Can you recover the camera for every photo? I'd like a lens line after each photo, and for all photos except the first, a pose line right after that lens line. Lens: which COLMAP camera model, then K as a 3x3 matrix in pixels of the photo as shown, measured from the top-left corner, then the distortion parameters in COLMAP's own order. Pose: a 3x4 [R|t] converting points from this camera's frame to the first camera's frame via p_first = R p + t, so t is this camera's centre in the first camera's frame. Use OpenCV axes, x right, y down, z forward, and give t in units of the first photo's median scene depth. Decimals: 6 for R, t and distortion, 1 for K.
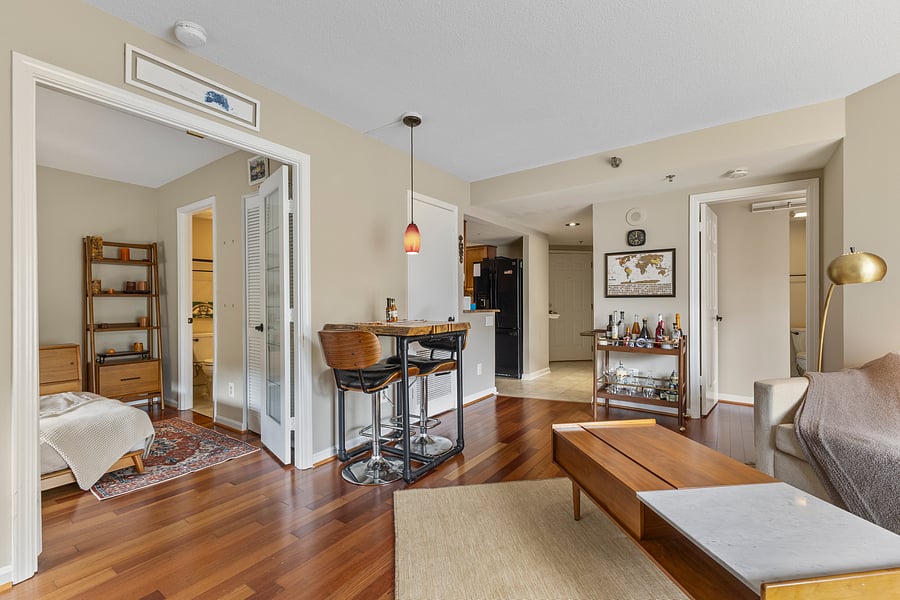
lens RADIAL K [[391.1, 0, 450.0], [0, 391.1, 300.0], [0, 0, 1]] dist [0.001247, -0.000098]
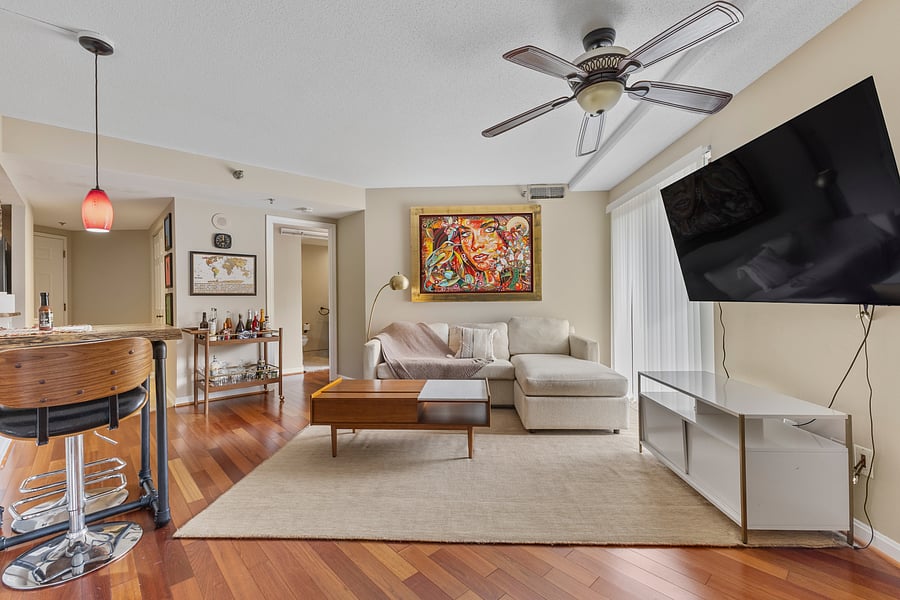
lens RADIAL K [[392.2, 0, 452.3], [0, 392.2, 295.9], [0, 0, 1]] dist [0.008689, -0.000209]
pose [[0.194117, 0.004928, 0.980966, -0.486287], [0.001890, 0.999984, -0.005398, 0.001482], [-0.980977, 0.002902, 0.194104, 0.162783]]
